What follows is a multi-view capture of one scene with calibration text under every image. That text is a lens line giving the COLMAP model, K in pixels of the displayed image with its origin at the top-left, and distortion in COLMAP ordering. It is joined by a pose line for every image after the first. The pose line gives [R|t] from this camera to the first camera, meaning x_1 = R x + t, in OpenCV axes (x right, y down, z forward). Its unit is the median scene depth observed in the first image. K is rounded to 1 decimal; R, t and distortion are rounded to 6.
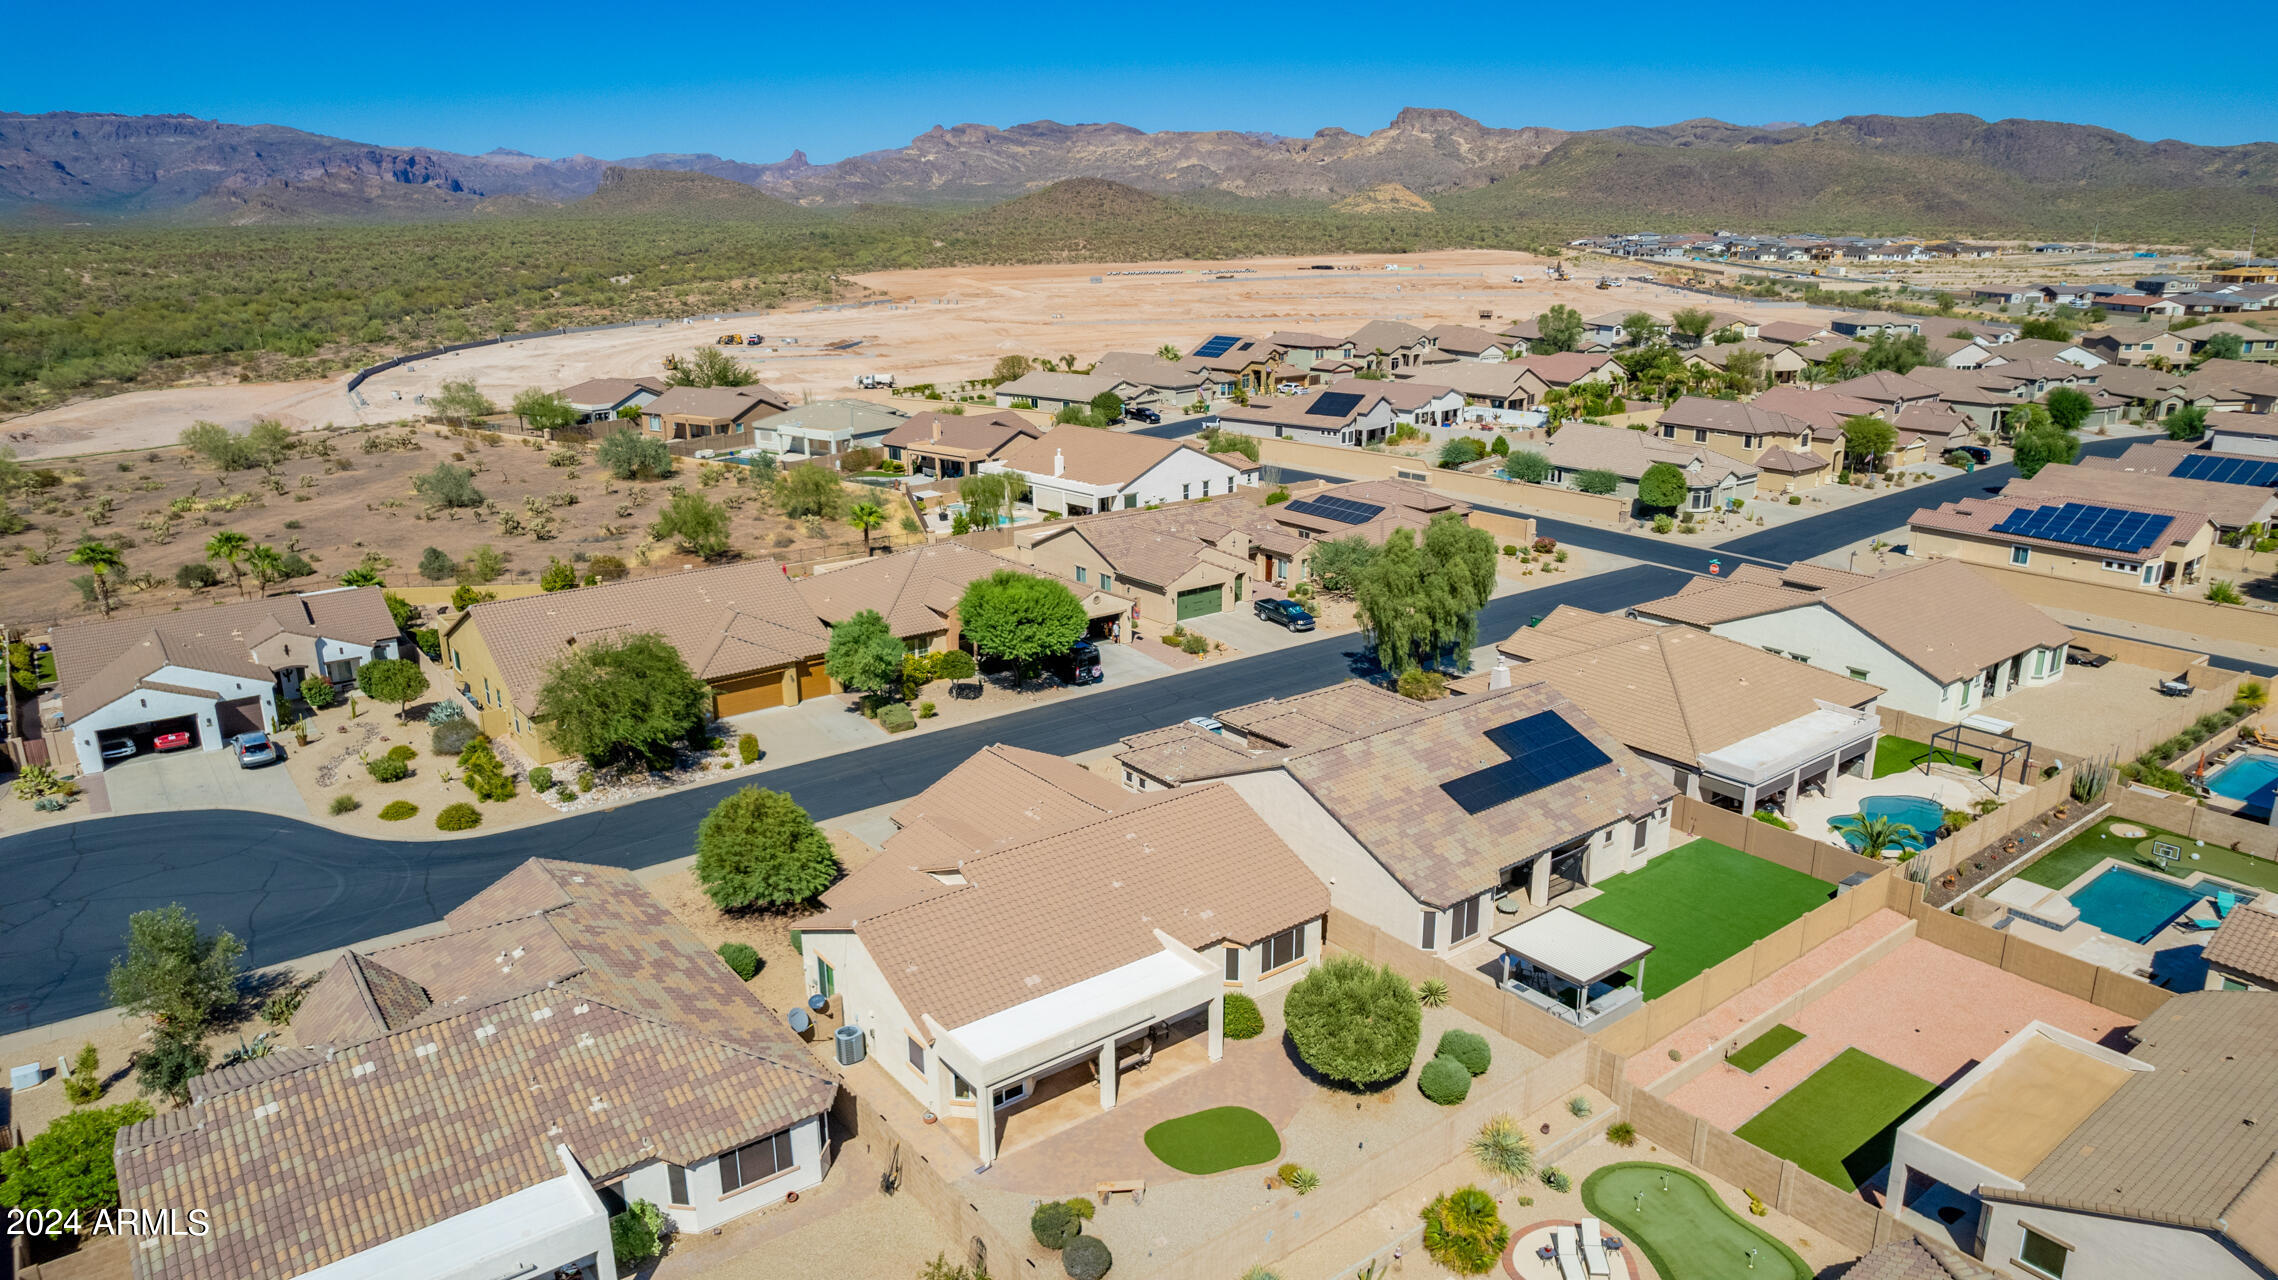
lens RADIAL K [[1456.9, 0, 1145.6], [0, 1456.9, 639.3], [0, 0, 1]] dist [-0.078358, 0.074119]
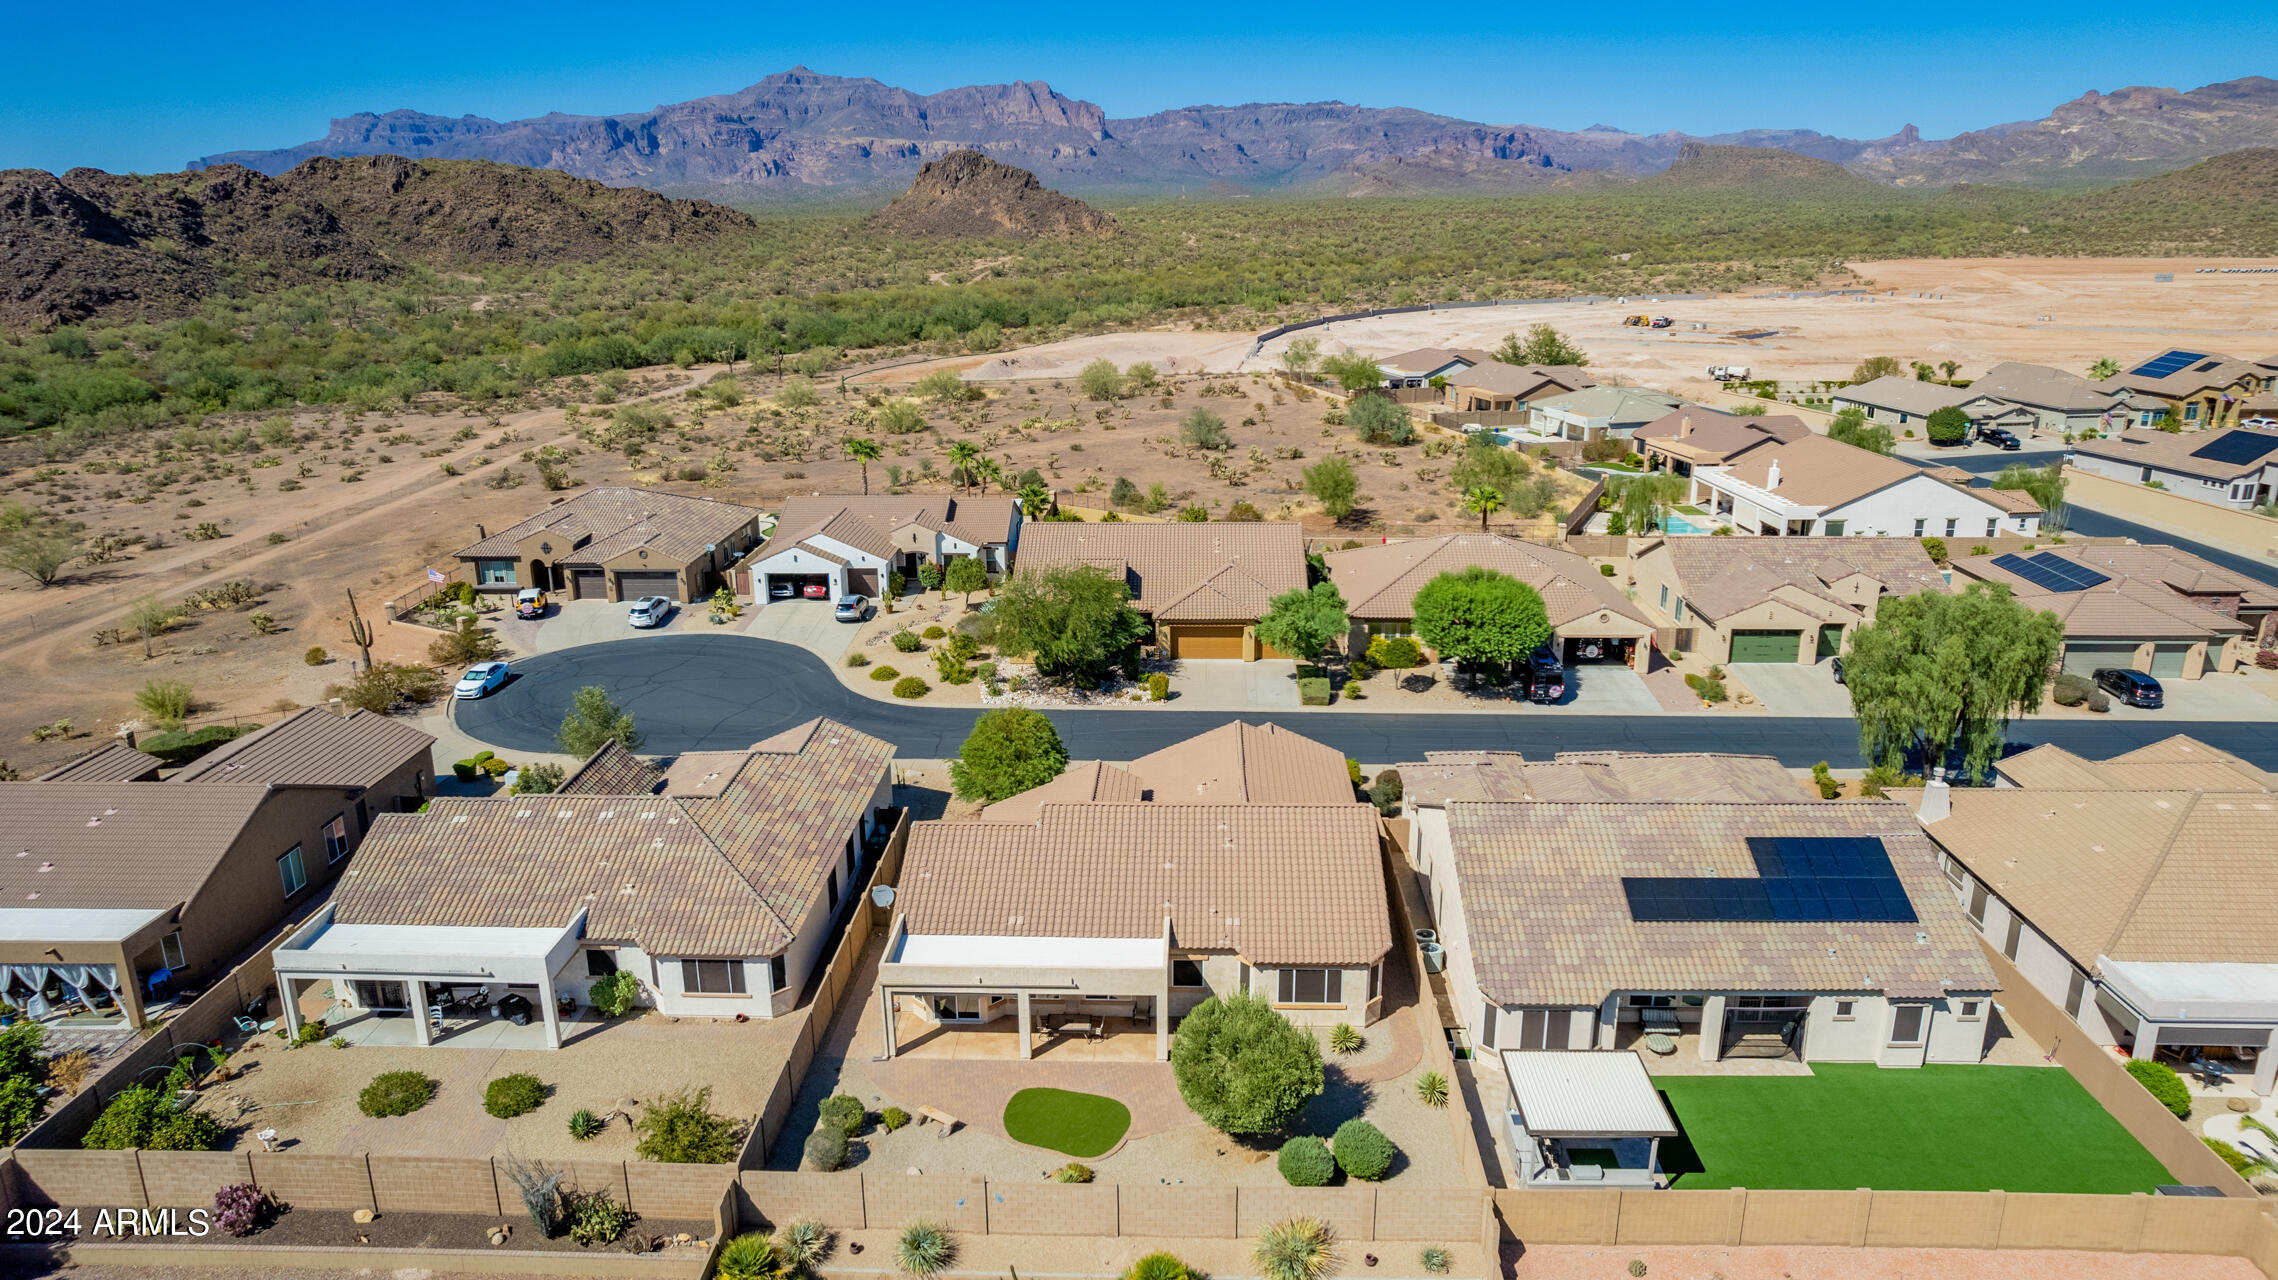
lens RADIAL K [[1476.6, 0, 1146.8], [0, 1476.6, 638.8], [0, 0, 1]] dist [-0.080371, 0.076474]
pose [[0.771005, 0.183771, -0.609737, 0.348039], [-0.177288, 0.981547, 0.071653, -0.033372], [0.611654, 0.052855, 0.789358, 0.117947]]
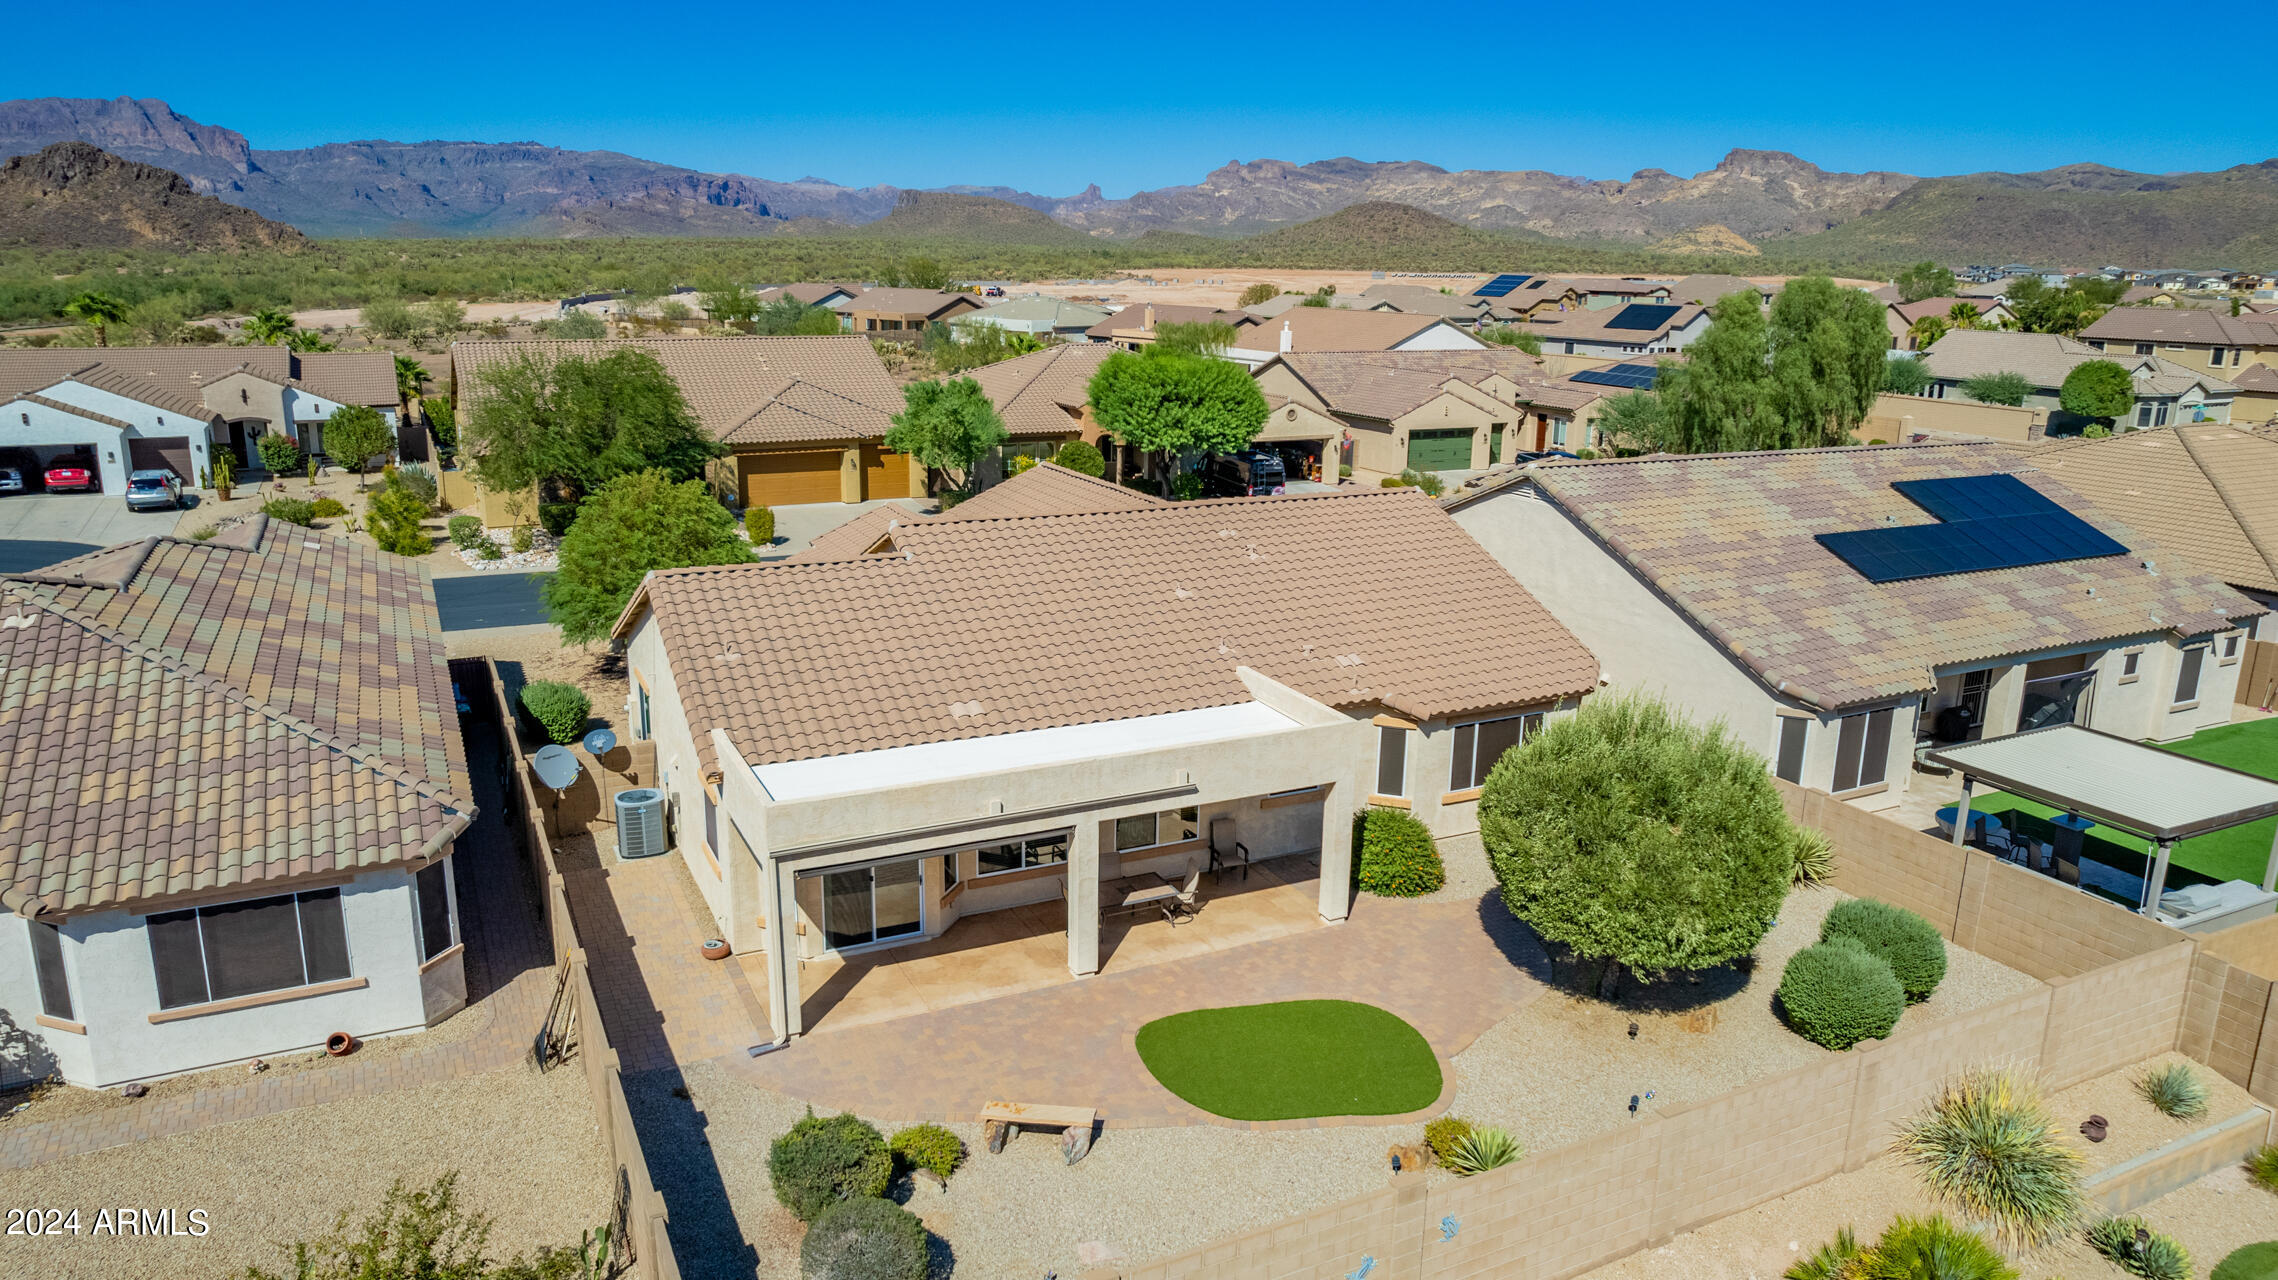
lens RADIAL K [[1510.7, 0, 1146.0], [0, 1510.7, 640.4], [0, 0, 1]] dist [-0.082248, 0.078085]
pose [[0.981569, 0.068419, -0.178438, 0.041469], [-0.074742, 0.996783, -0.028951, 0.127382], [0.175883, 0.041754, 0.983525, 0.288795]]
